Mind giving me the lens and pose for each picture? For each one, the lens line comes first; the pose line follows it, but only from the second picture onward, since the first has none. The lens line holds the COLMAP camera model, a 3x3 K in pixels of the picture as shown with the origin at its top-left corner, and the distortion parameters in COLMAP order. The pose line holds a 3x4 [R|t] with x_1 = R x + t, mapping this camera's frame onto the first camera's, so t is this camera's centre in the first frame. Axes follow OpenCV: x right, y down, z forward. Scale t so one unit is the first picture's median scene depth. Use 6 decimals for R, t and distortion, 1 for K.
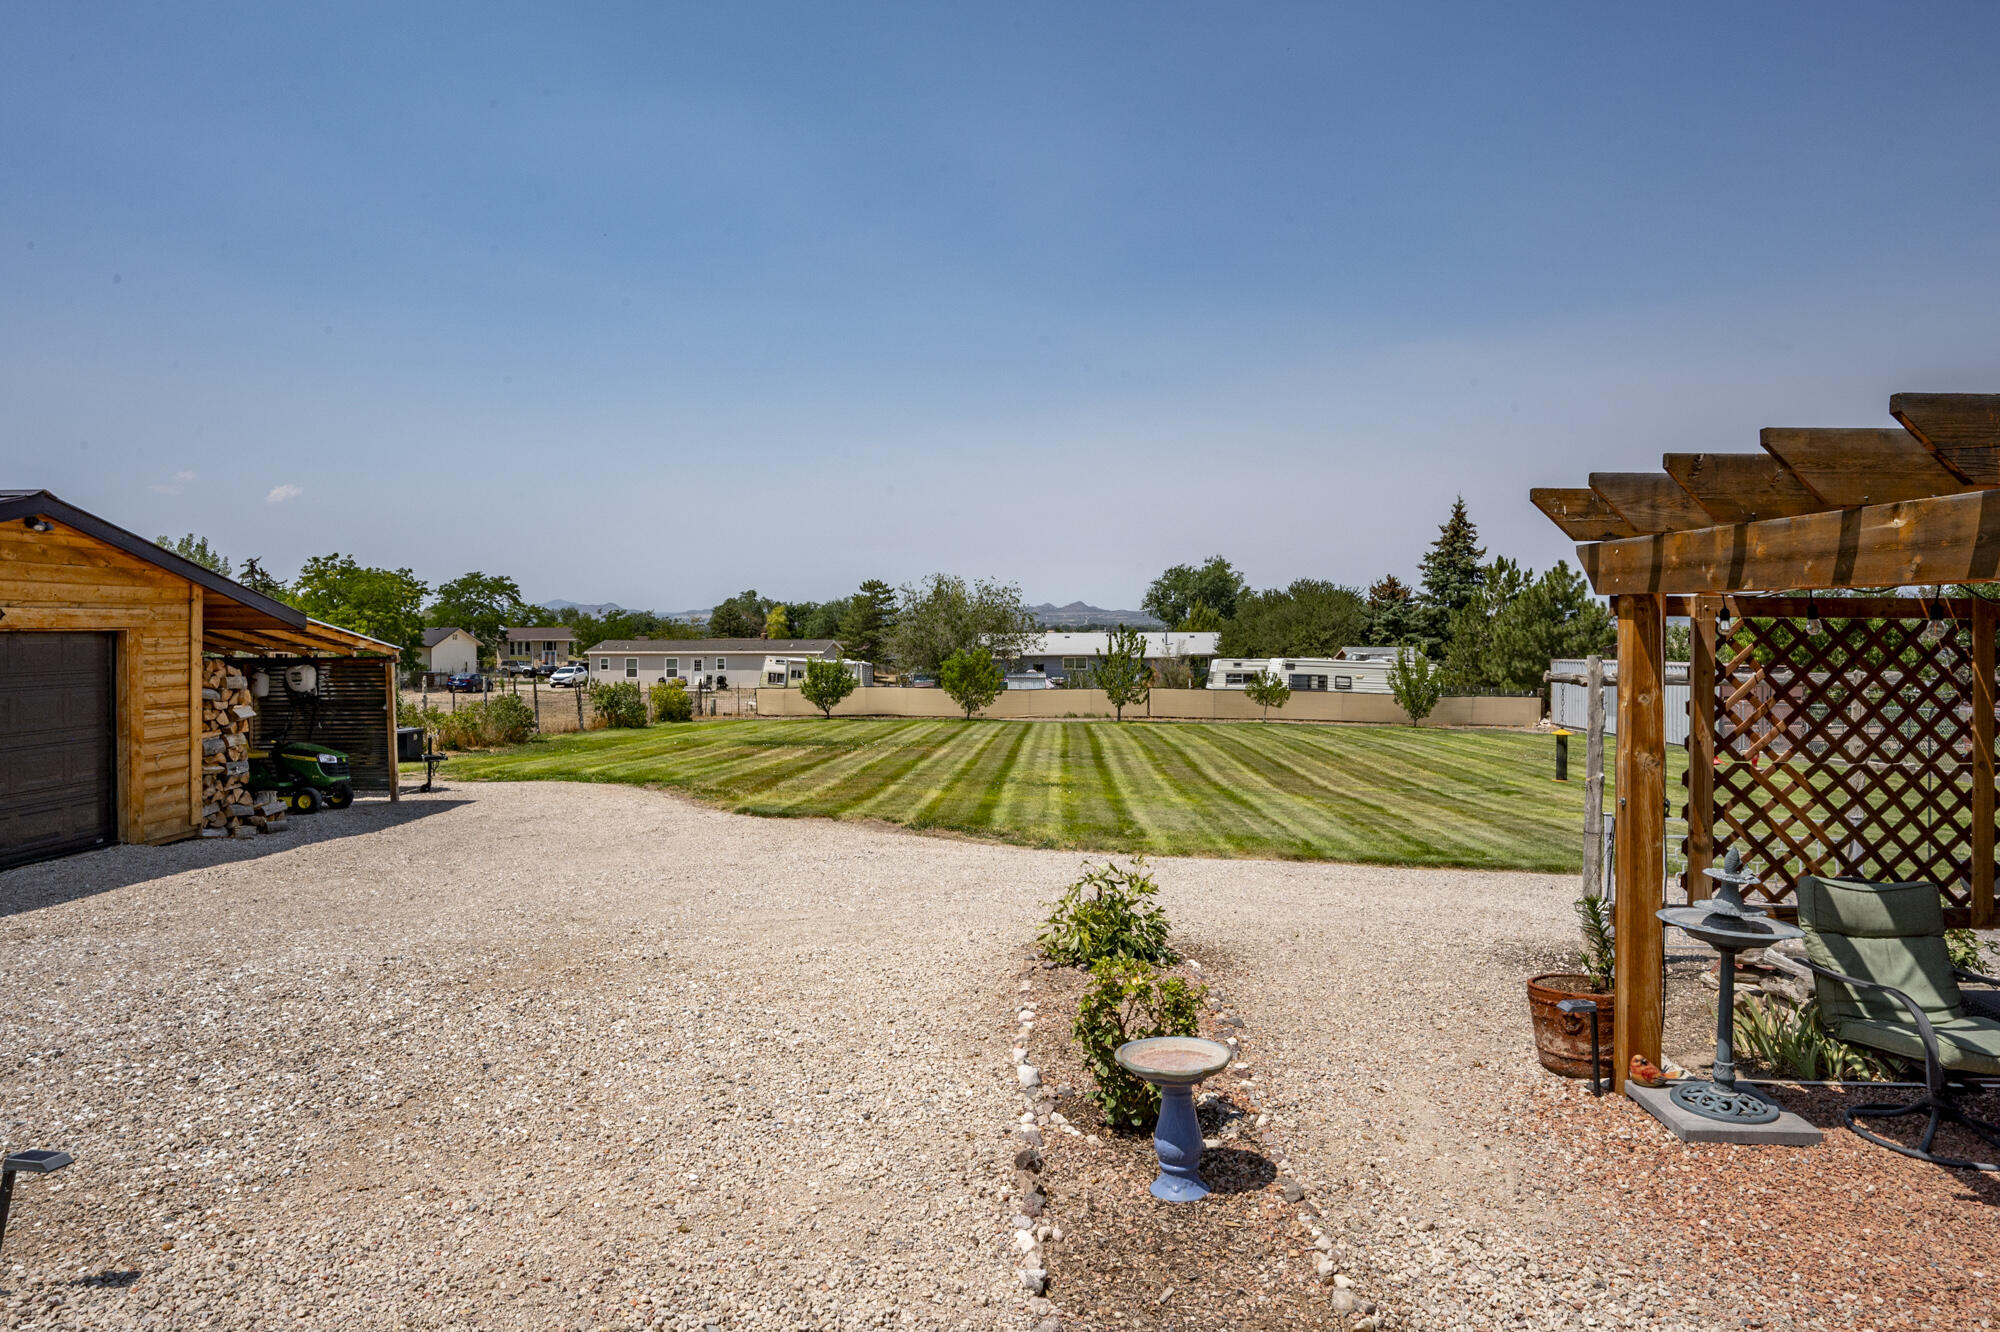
lens RADIAL K [[1173.1, 0, 1005.1], [0, 1173.1, 628.5], [0, 0, 1]] dist [-0.000603, -0.000140]
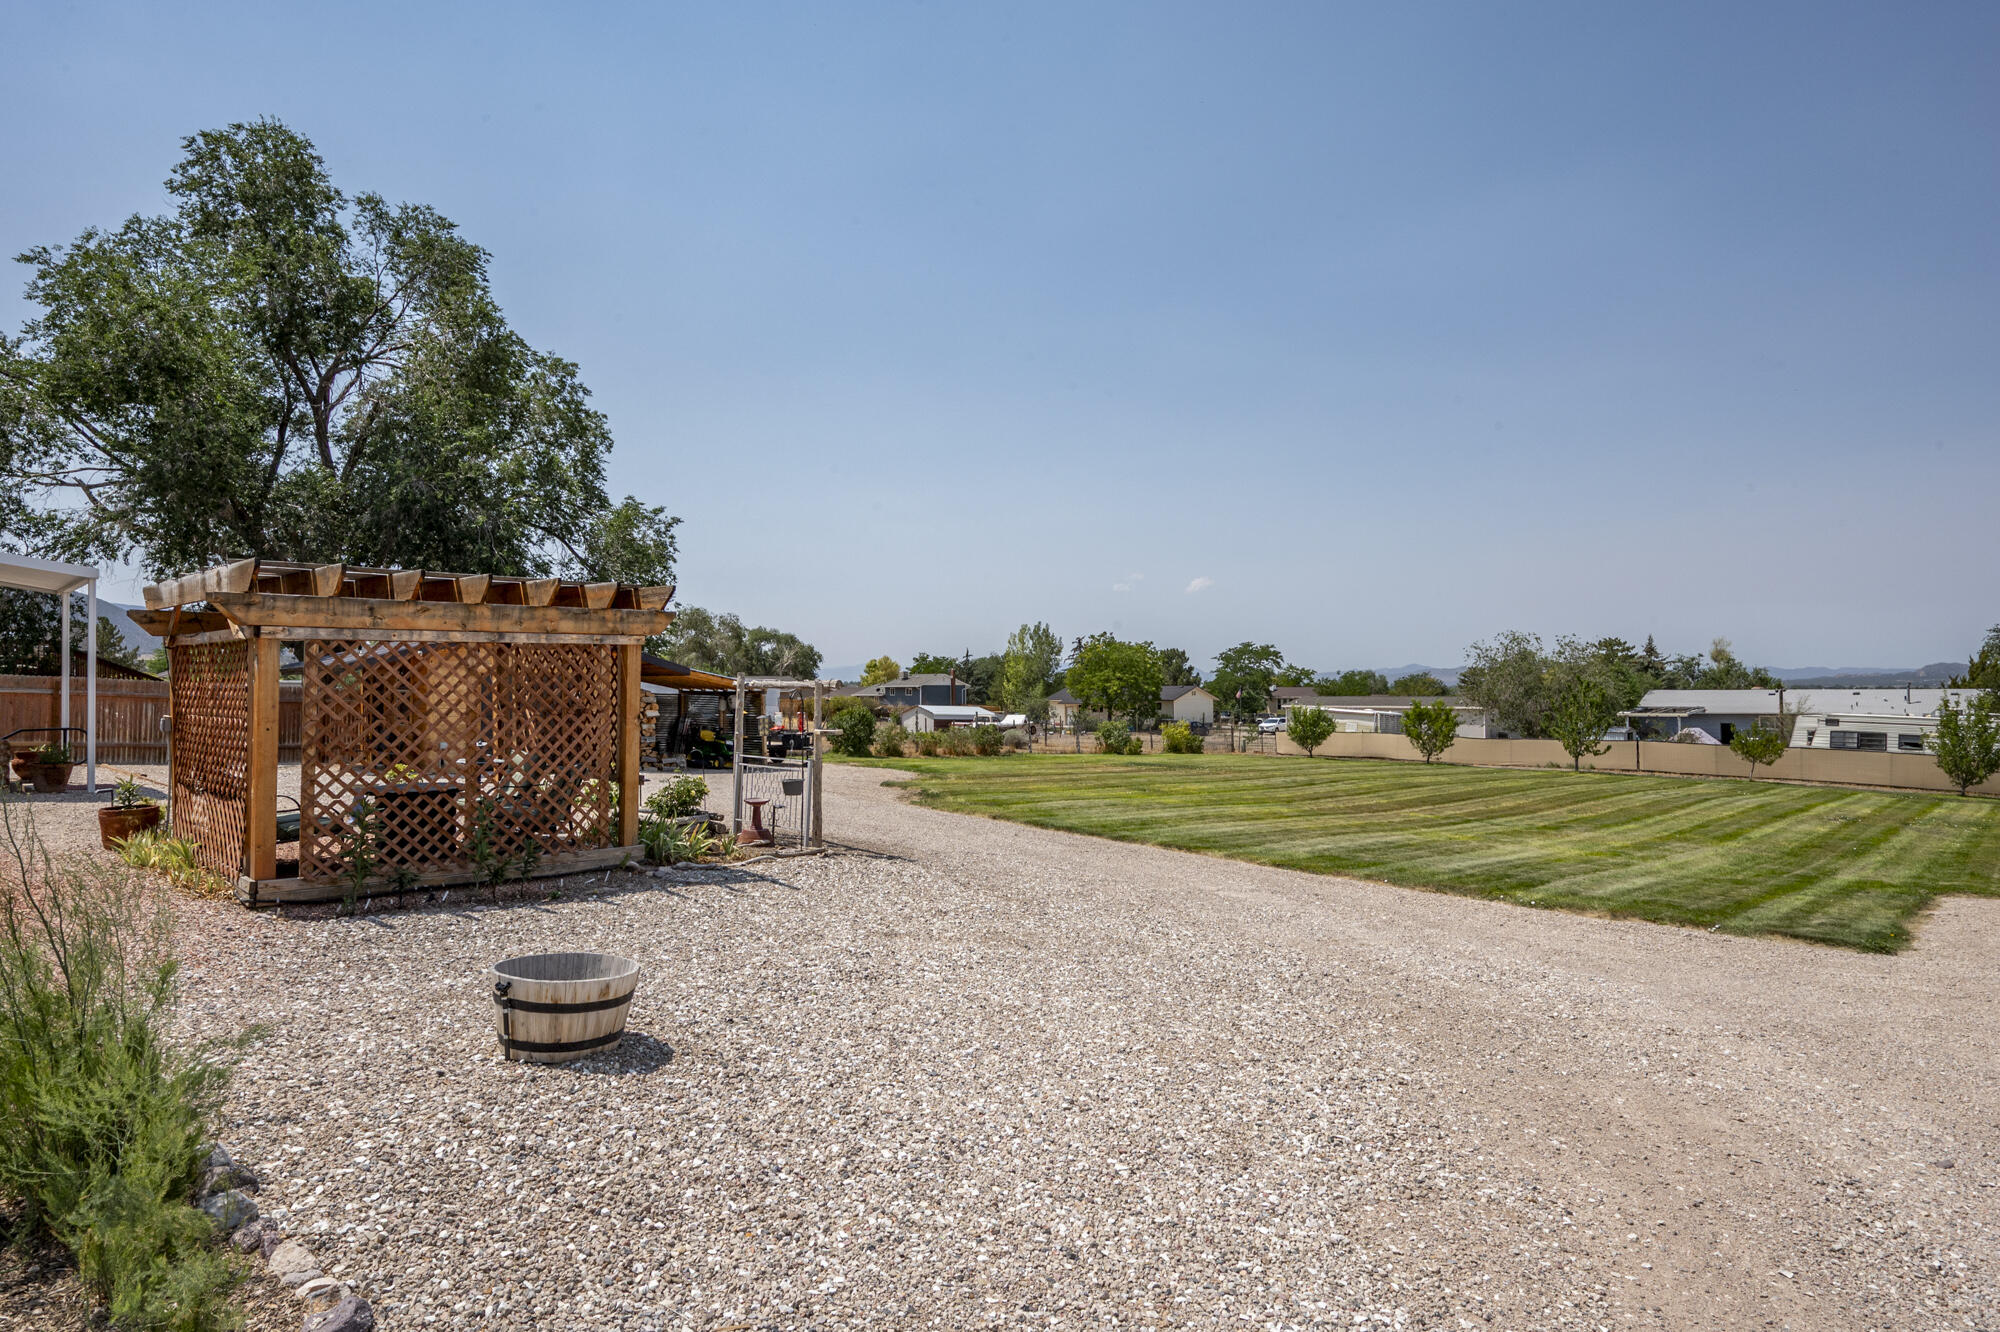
lens RADIAL K [[1081.8, 0, 1000.1], [0, 1081.8, 693.2], [0, 0, 1]] dist [-0.000338, -0.000006]
pose [[0.732104, 0.000637, -0.681193, 0.195379], [0.000004, 1.000000, 0.000939, 0.006475], [0.681193, -0.000690, 0.732104, 0.002250]]
